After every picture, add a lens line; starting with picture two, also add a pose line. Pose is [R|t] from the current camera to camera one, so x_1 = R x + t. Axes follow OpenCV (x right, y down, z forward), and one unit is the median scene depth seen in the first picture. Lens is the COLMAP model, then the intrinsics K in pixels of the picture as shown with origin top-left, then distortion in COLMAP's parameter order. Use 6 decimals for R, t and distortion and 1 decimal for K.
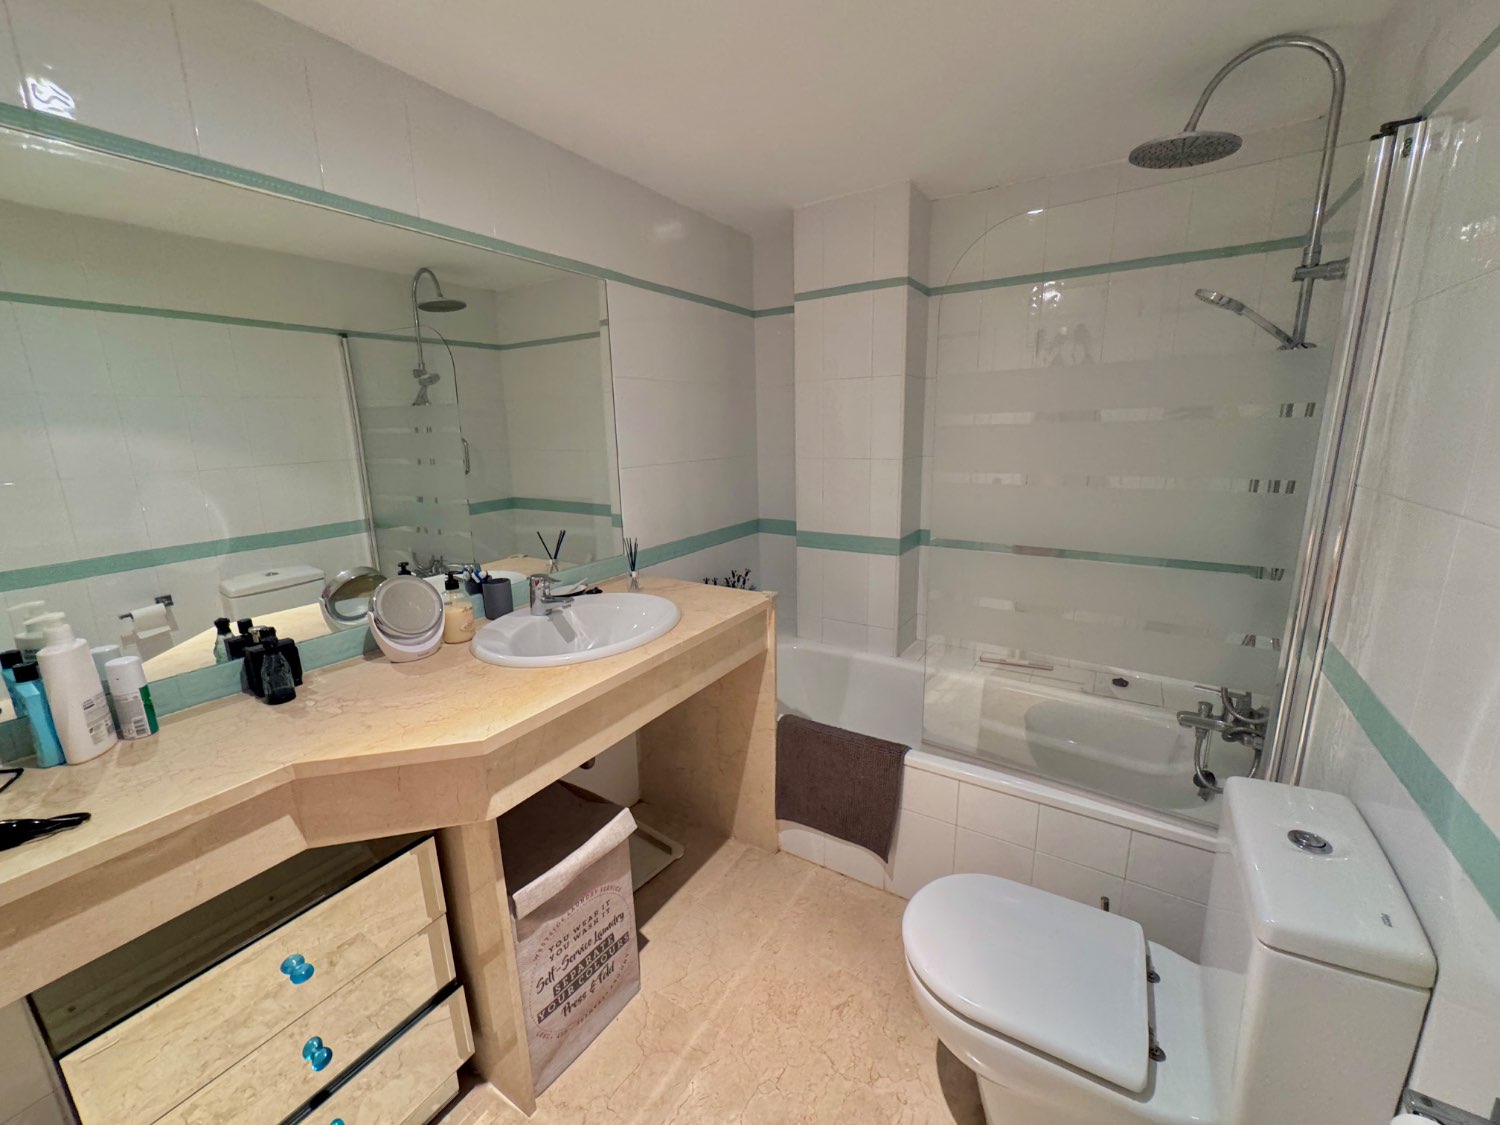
lens RADIAL K [[594.5, 0, 753.0], [0, 594.5, 562.1], [0, 0, 1]] dist [-0.004027, 0.000276]
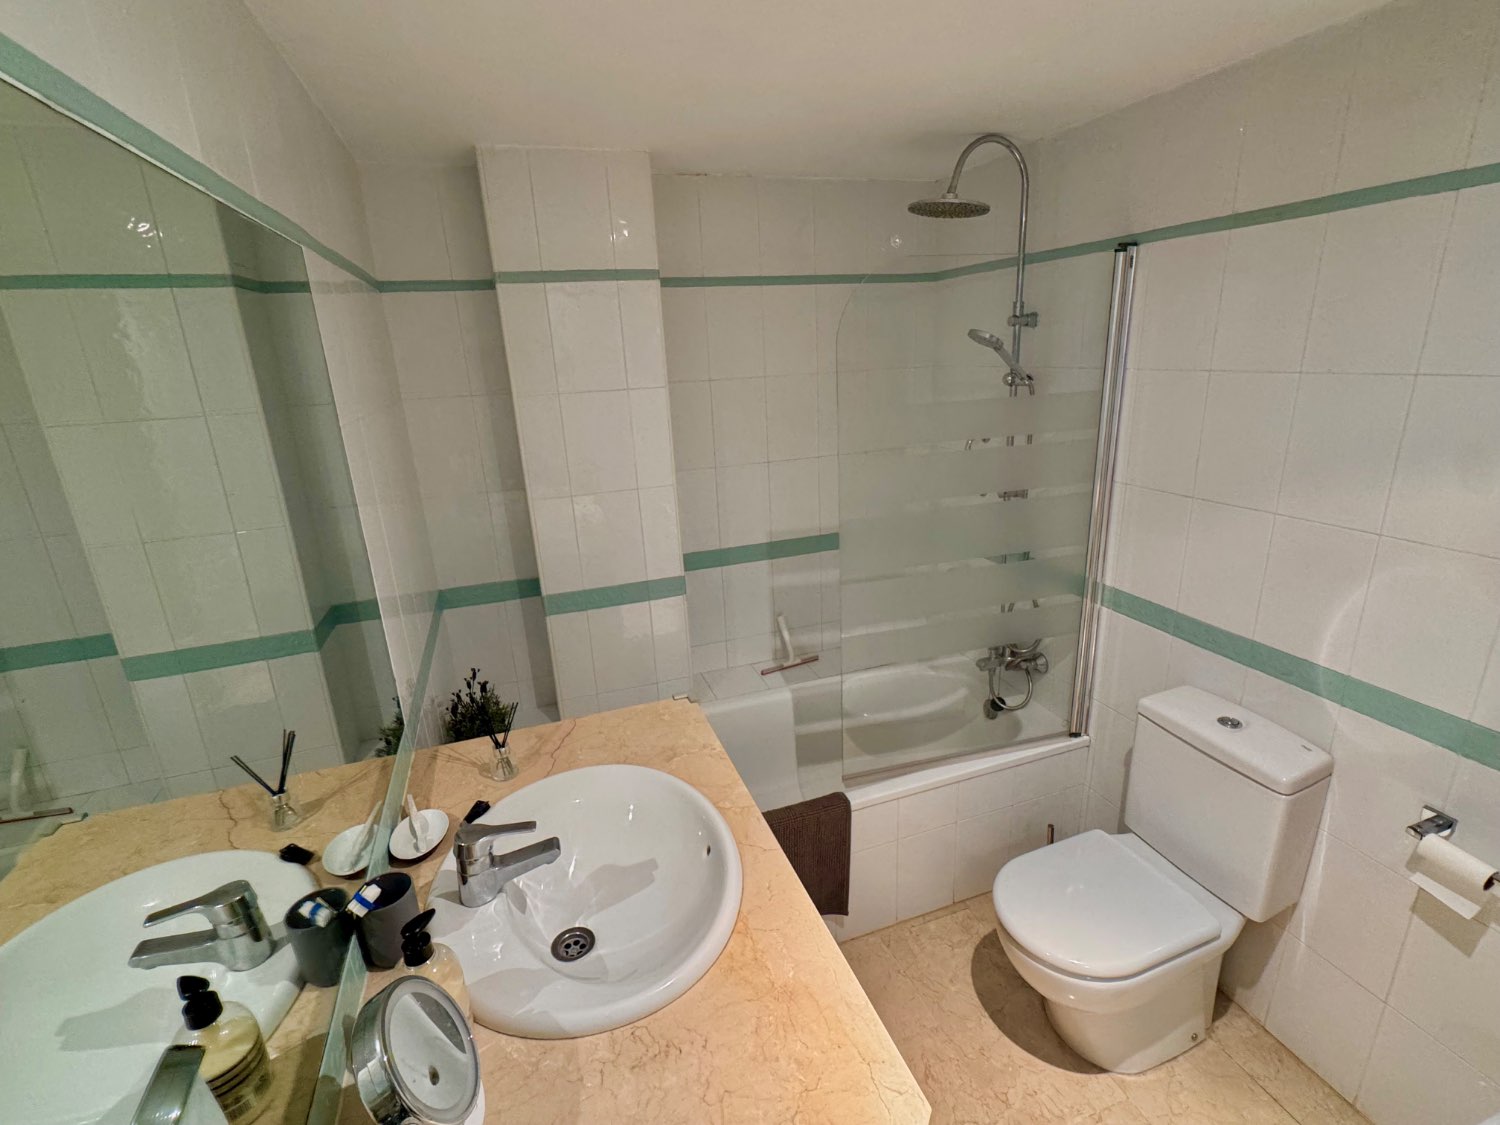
lens RADIAL K [[694.7, 0, 738.9], [0, 694.7, 559.1], [0, 0, 1]] dist [-0.013528, -0.000033]
pose [[0.629674, -0.235910, 0.740174, -0.662875], [0.205347, 0.969432, 0.134288, -0.270698], [-0.749228, 0.067434, 0.658870, 0.424778]]
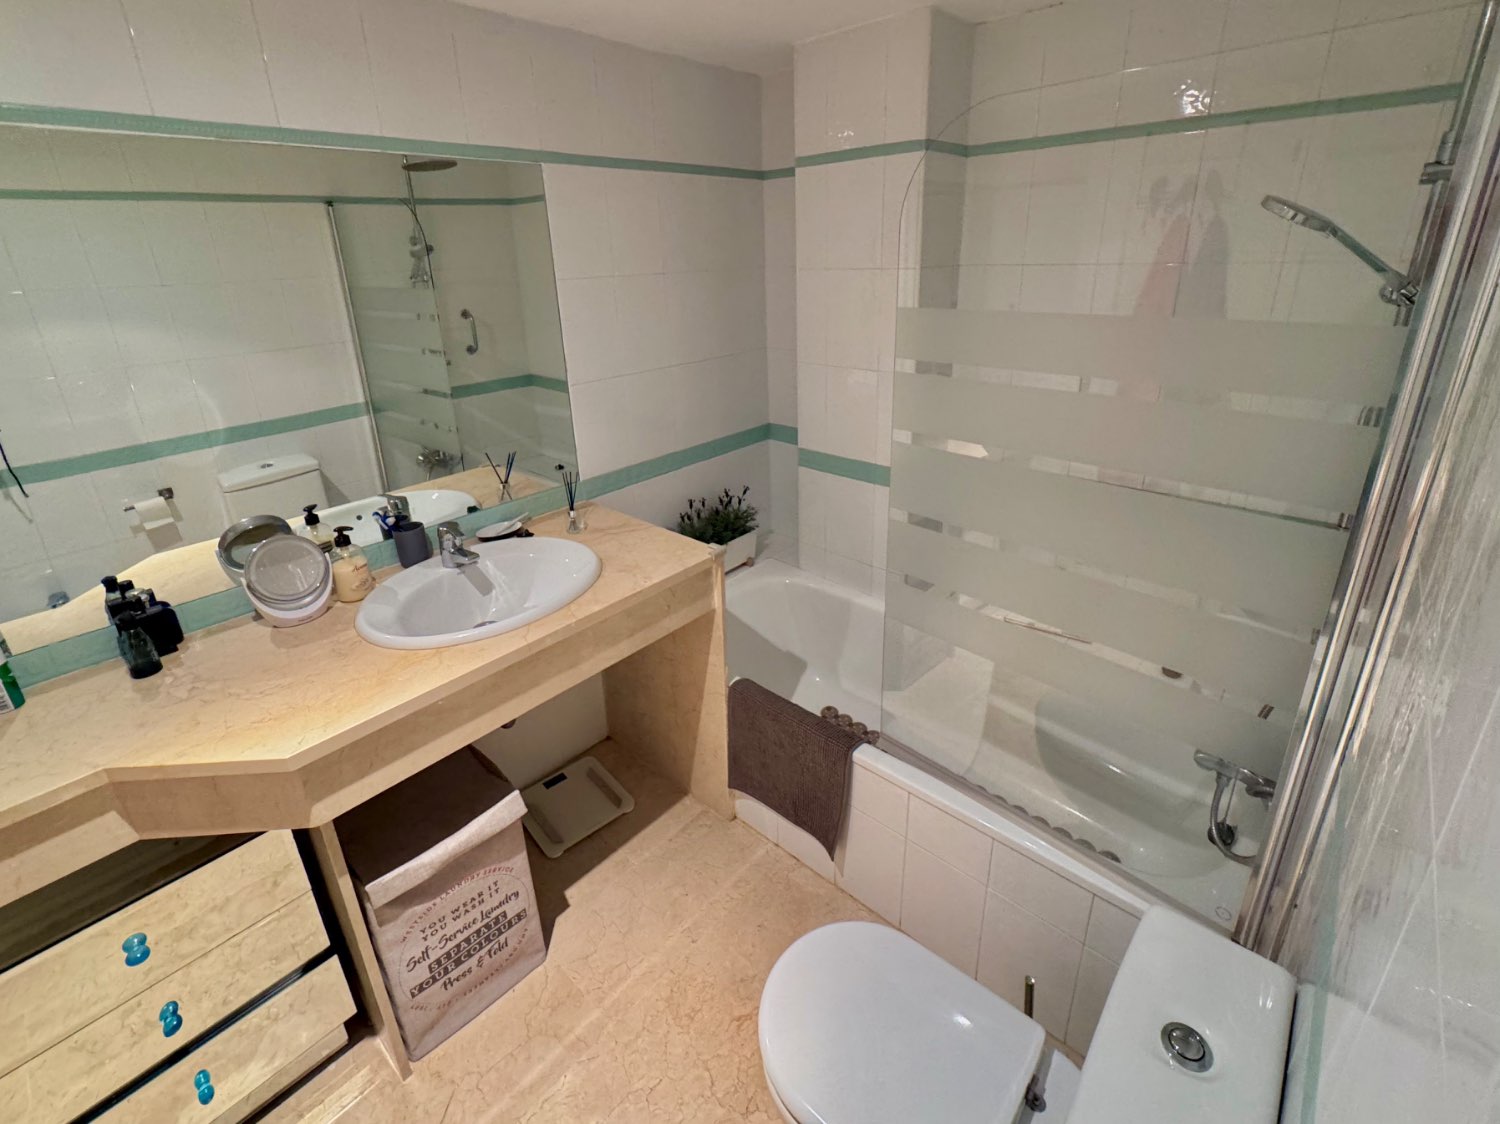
lens RADIAL K [[673.0, 0, 755.9], [0, 673.0, 492.1], [0, 0, 1]] dist [0.001887, -0.001672]
pose [[0.985658, 0.051997, -0.160545, 0.287544], [-0.031437, 0.991270, 0.128045, -0.187061], [0.165802, -0.121161, 0.978688, 0.081608]]
